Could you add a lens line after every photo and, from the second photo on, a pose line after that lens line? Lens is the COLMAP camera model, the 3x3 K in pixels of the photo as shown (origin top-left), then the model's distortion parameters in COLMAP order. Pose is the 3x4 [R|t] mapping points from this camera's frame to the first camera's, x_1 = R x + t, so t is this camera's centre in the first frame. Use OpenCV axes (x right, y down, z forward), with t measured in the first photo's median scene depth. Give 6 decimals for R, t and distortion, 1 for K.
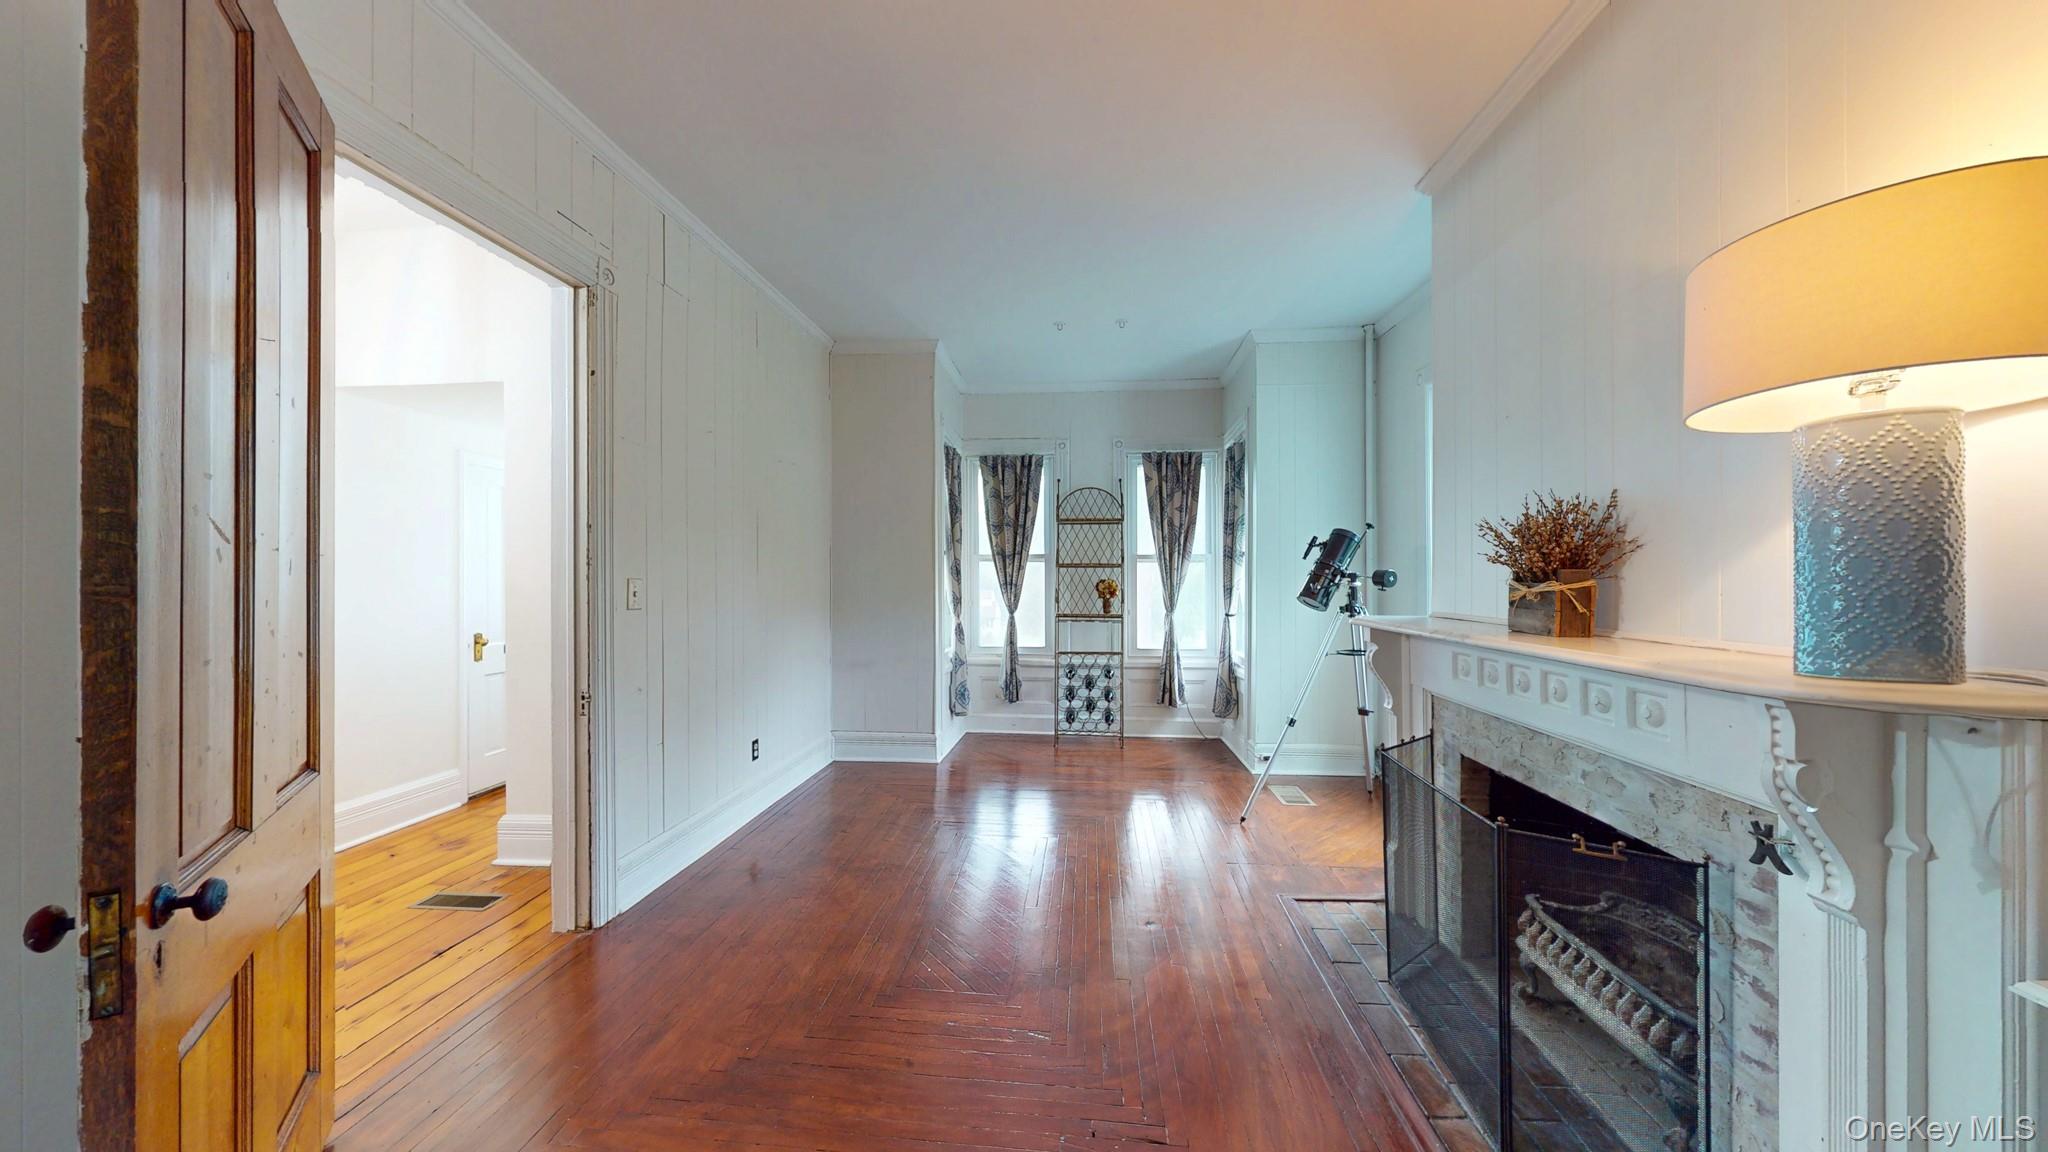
lens RADIAL K [[673.6, 0, 1024.0], [0, 673.6, 576.0], [0, 0, 1]] dist [0.000739, 0.000019]
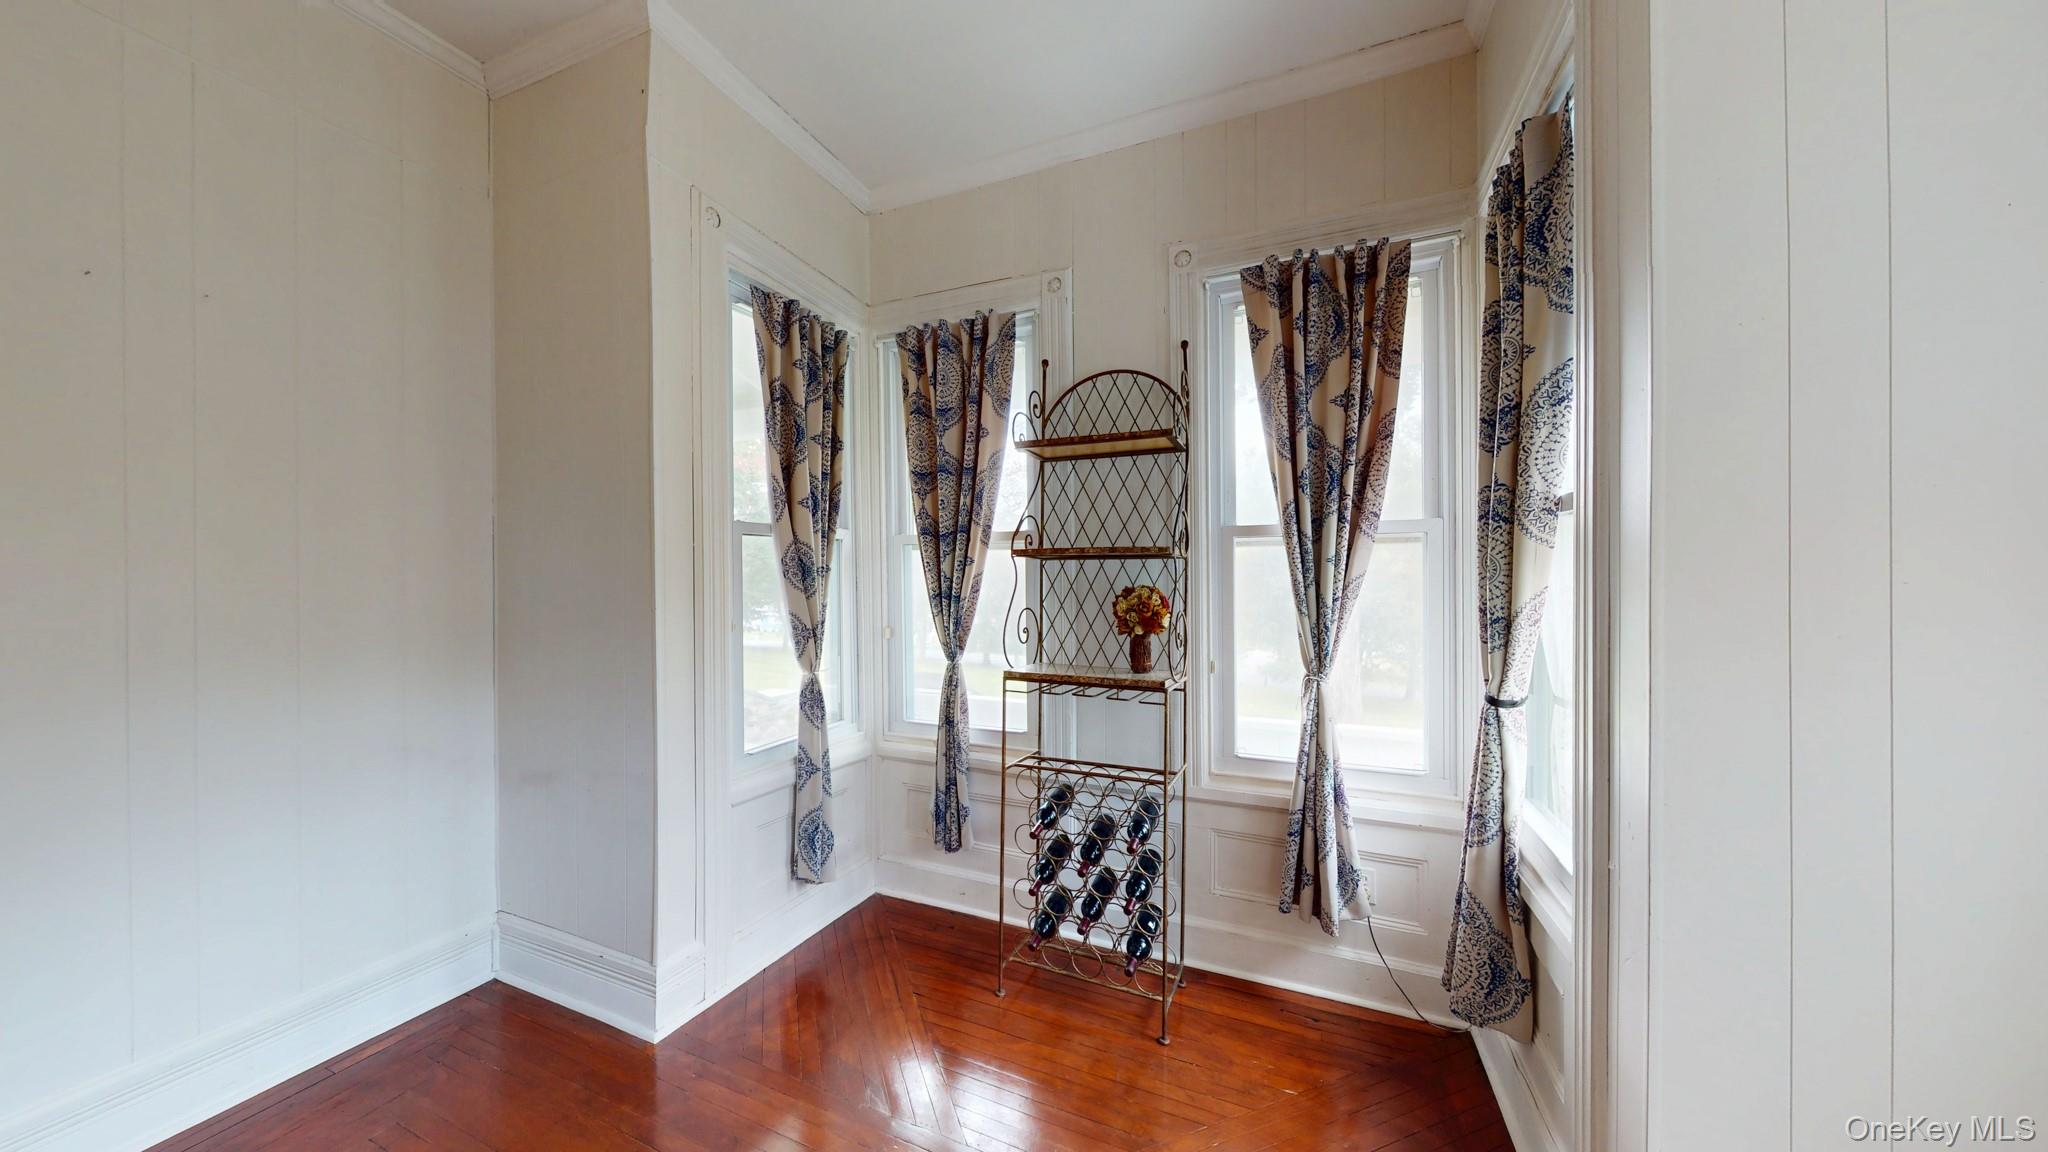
lens RADIAL K [[648.8, 0, 1024.0], [0, 648.8, 576.0], [0, 0, 1]] dist [-0.000078, -0.000038]
pose [[0.949909, -0.003209, -0.312510, 0.173692], [0.005879, 0.999954, 0.007602, -0.005160], [0.312471, -0.009058, 0.949884, 0.595800]]
